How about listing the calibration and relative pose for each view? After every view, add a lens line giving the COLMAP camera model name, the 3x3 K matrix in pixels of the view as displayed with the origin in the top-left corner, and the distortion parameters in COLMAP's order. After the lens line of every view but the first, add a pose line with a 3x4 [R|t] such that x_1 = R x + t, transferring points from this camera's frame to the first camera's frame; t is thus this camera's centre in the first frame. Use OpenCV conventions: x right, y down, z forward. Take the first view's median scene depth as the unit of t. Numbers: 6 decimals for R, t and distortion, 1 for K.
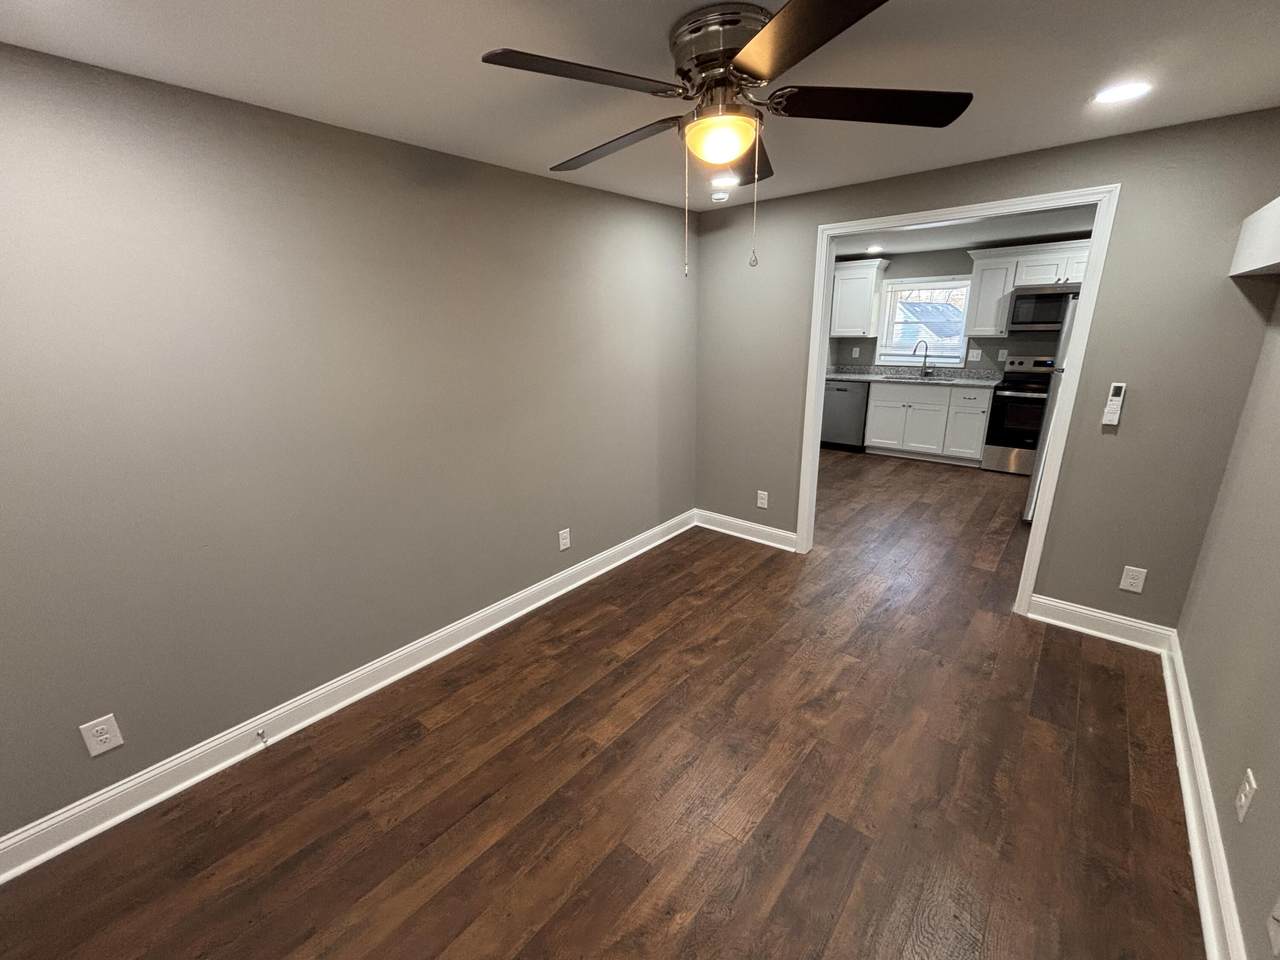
lens RADIAL K [[520.5, 0, 640.0], [0, 520.5, 480.0], [0, 0, 1]] dist [-0.003756, 0.000172]
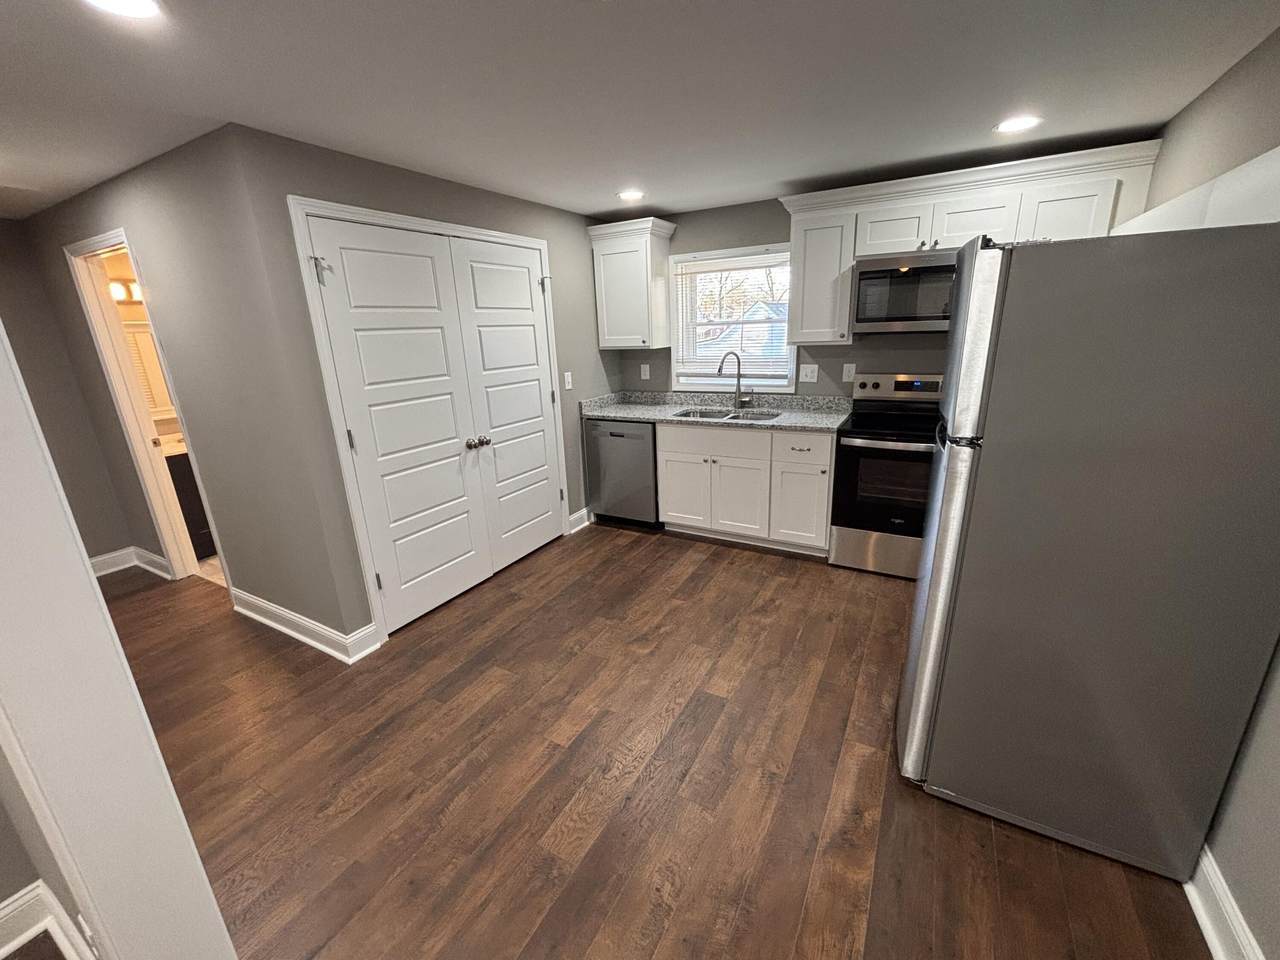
lens RADIAL K [[510.8, 0, 640.0], [0, 510.8, 480.0], [0, 0, 1]] dist [0.003747, 0.000156]
pose [[0.981572, -0.072788, 0.176689, 0.337347], [0.073778, 0.997274, 0.000965, -0.131547], [-0.176278, 0.012089, 0.984266, 0.446122]]
